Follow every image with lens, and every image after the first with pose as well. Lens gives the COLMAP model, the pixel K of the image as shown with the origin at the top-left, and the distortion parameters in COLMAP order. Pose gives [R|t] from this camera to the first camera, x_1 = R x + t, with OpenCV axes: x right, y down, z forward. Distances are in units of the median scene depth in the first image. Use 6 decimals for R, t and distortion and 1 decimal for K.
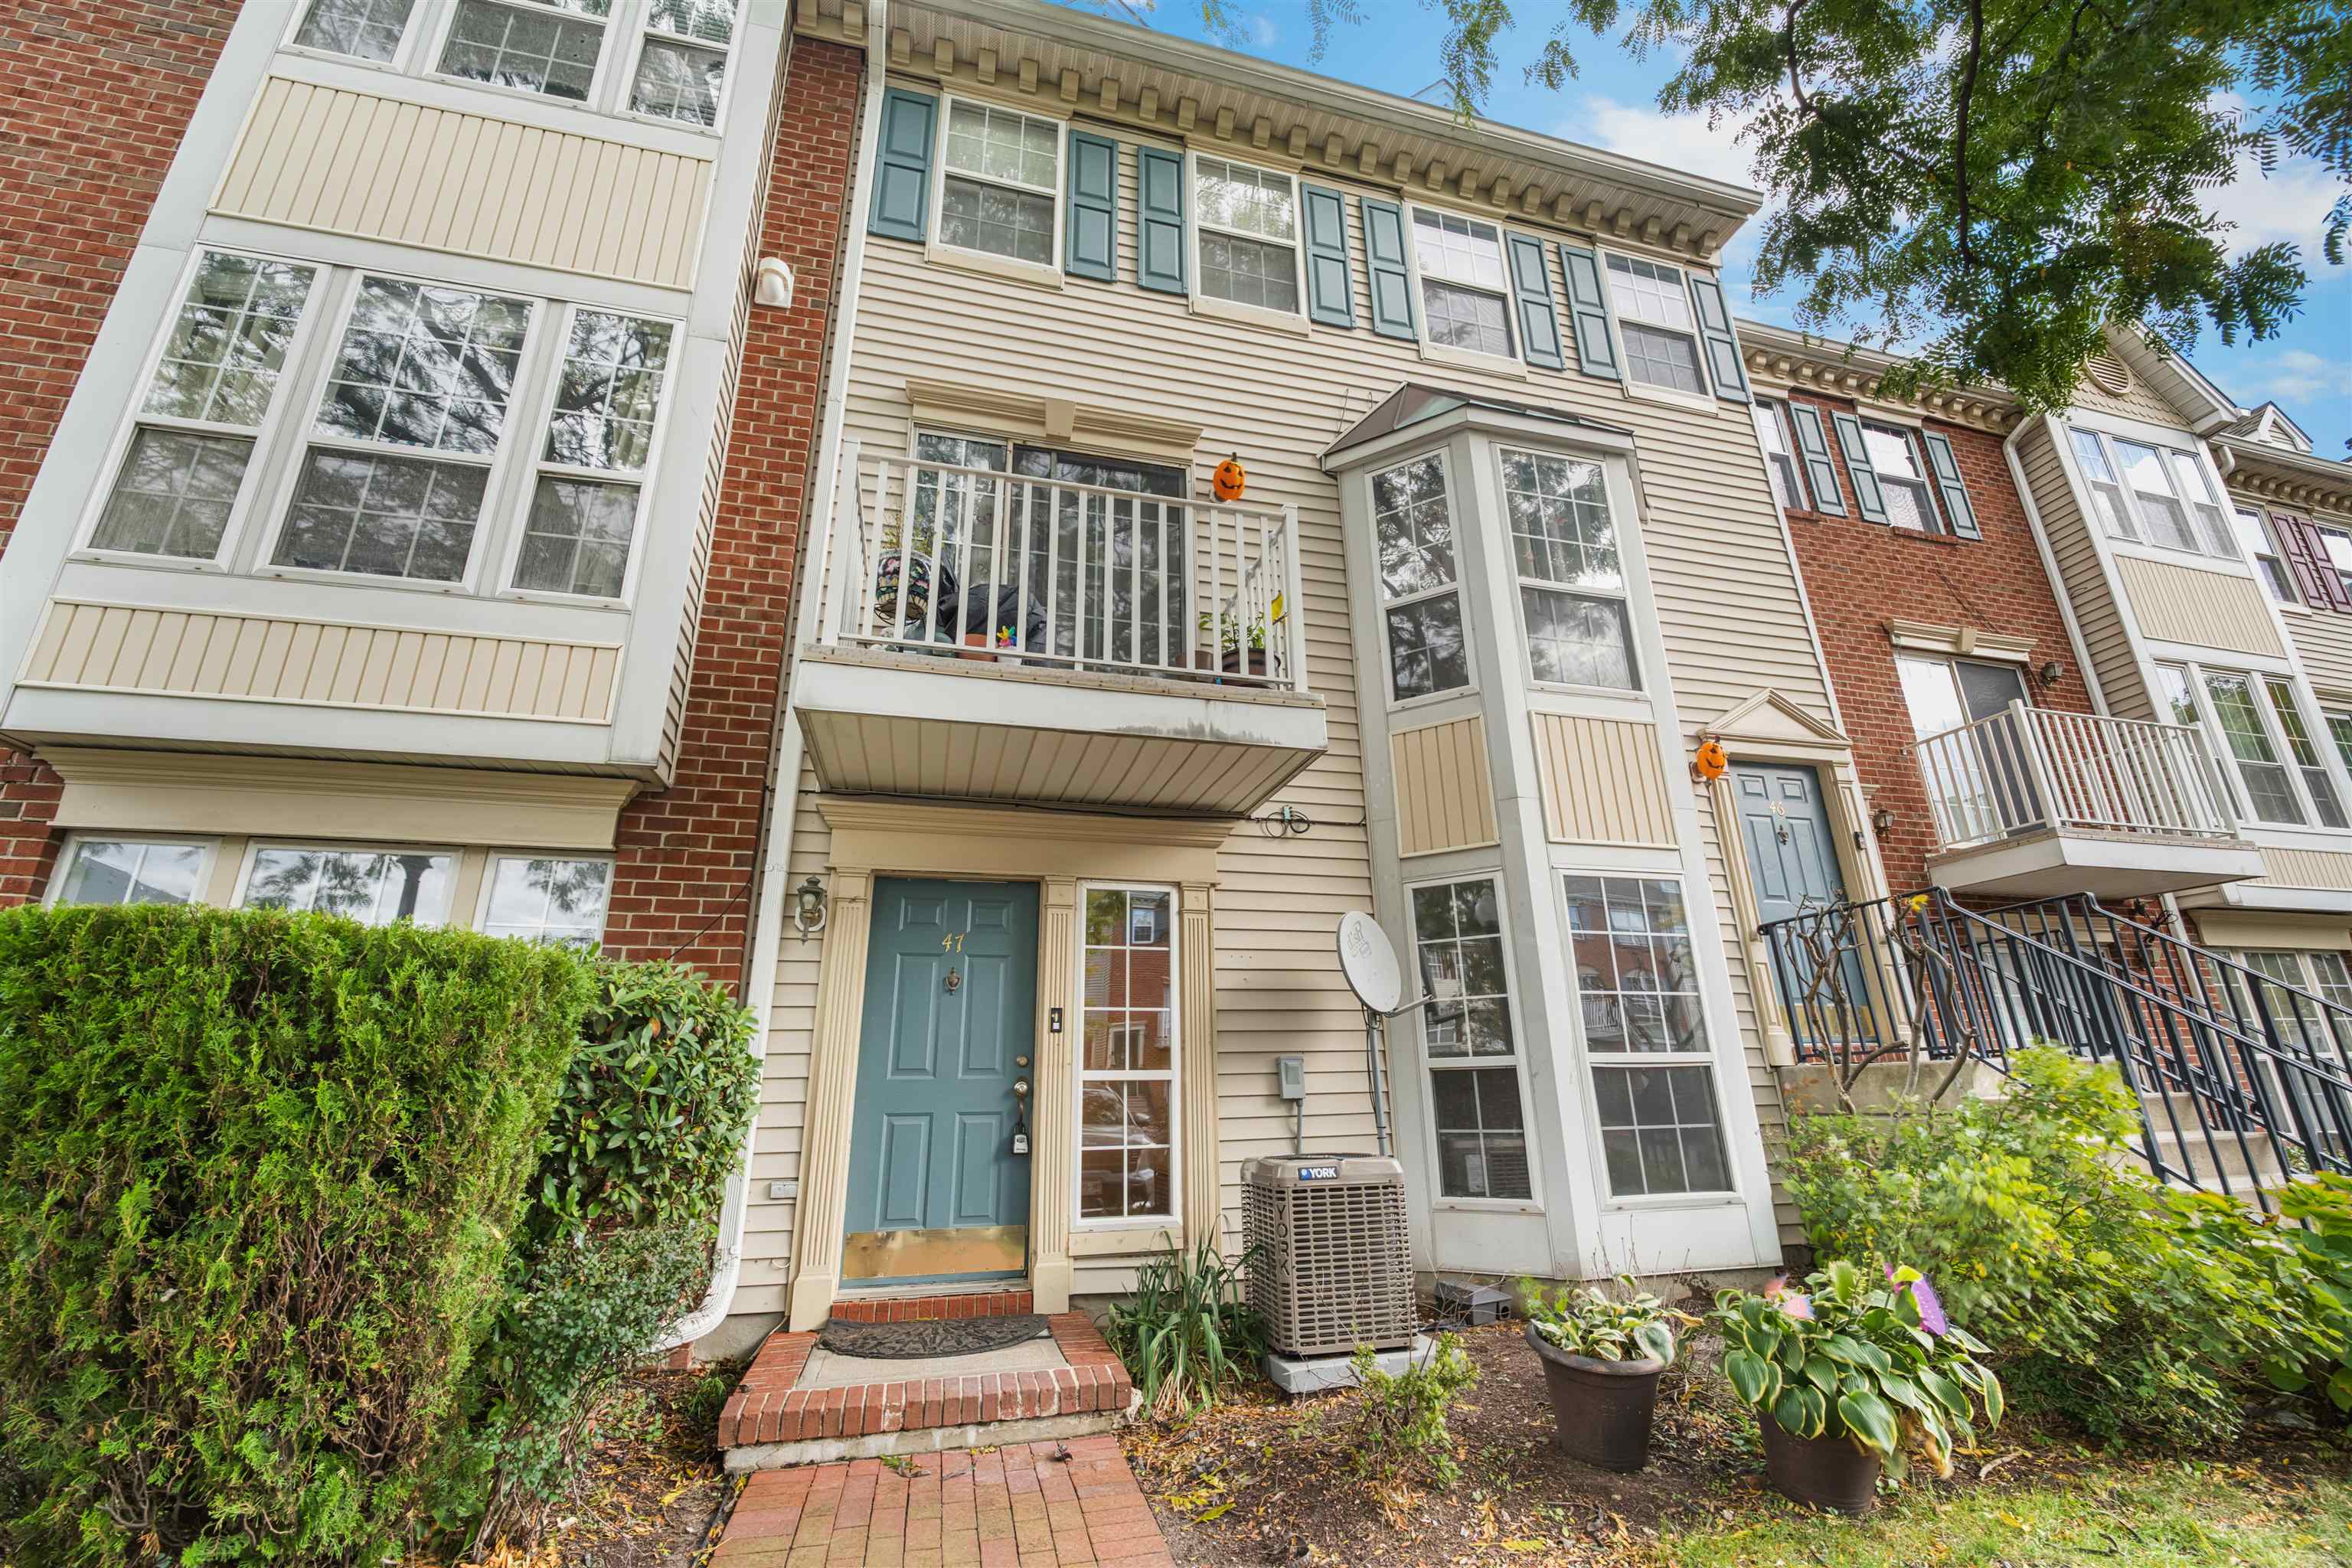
lens RADIAL K [[923.4, 0, 1181.7], [0, 923.4, 768.8], [0, 0, 1]] dist [-0.007881, -0.001339]
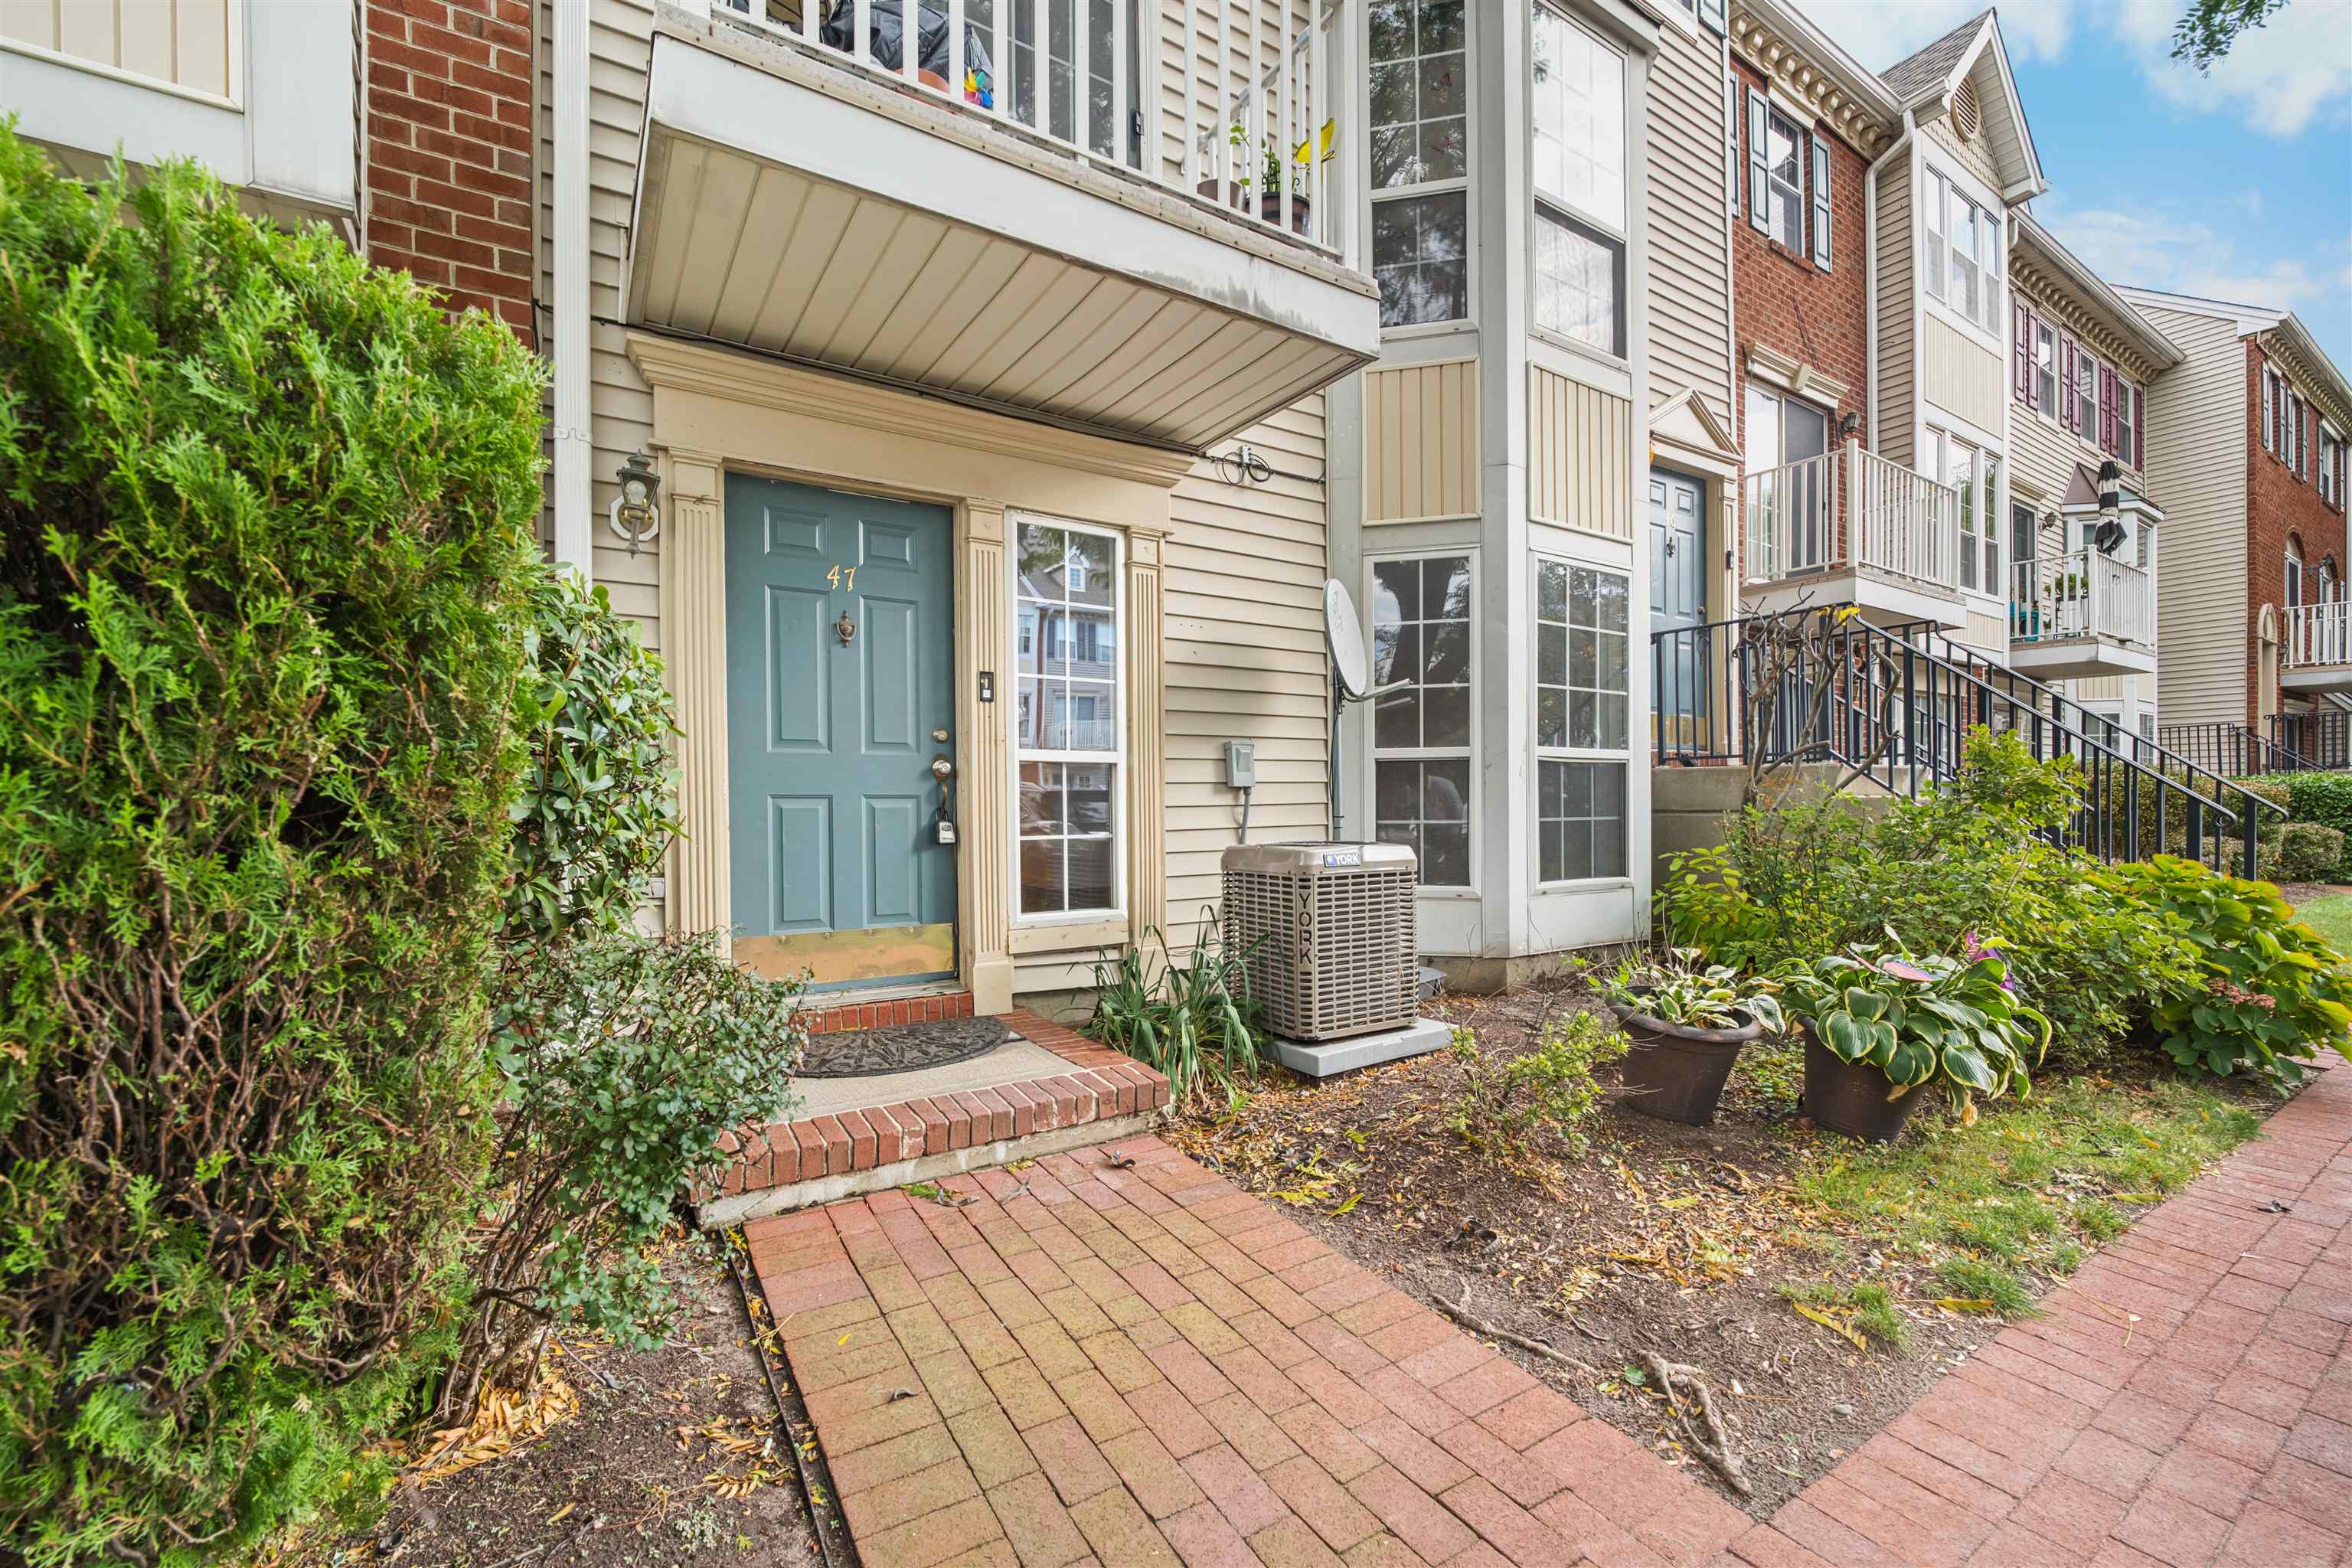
lens RADIAL K [[963.8, 0, 1181.2], [0, 963.8, 799.4], [0, 0, 1]] dist [-0.007059, -0.001569]
pose [[0.955312, 0.011114, 0.295390, -0.222016], [-0.107734, 0.943651, 0.312916, 0.089300], [-0.275267, -0.330756, 0.902678, 0.182035]]
